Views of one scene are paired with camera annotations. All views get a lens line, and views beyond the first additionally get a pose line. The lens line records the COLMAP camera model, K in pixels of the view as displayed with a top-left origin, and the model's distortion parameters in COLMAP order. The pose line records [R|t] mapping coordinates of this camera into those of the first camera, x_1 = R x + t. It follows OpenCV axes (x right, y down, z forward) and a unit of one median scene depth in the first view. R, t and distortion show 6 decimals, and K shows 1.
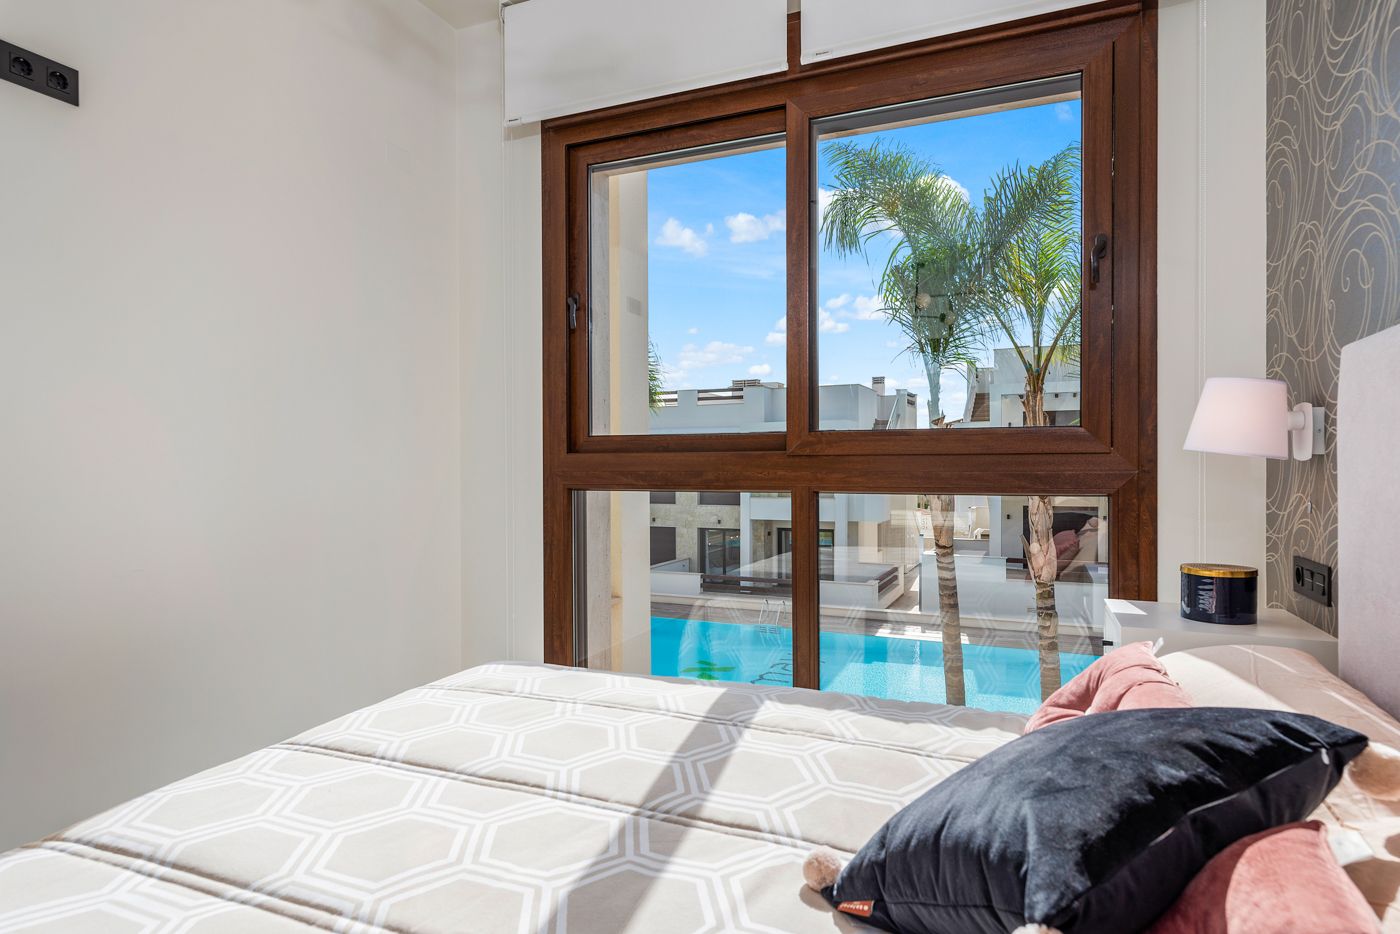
lens RADIAL K [[770.5, 0, 696.0], [0, 770.5, 465.3], [0, 0, 1]] dist [-0.001027, -0.000348]
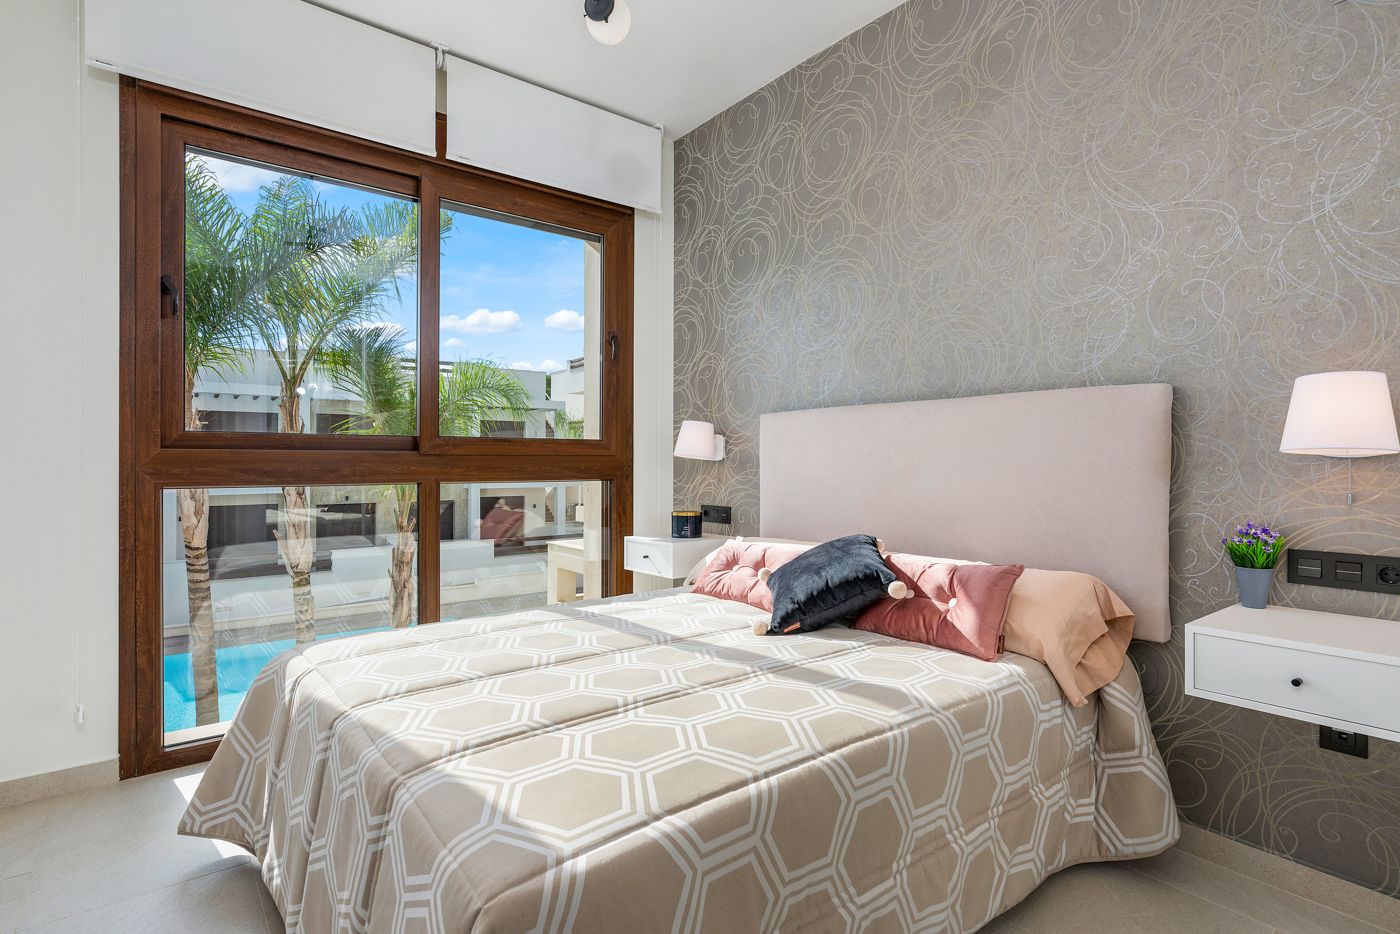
lens RADIAL K [[710.1, 0, 700.0], [0, 710.1, 467.0], [0, 0, 1]] dist [0.000265, -0.000464]
pose [[0.485359, -0.002264, 0.874312, -0.706286], [0.000922, 0.999997, 0.002078, 0.005686], [-0.874315, -0.000202, 0.485360, 0.031817]]
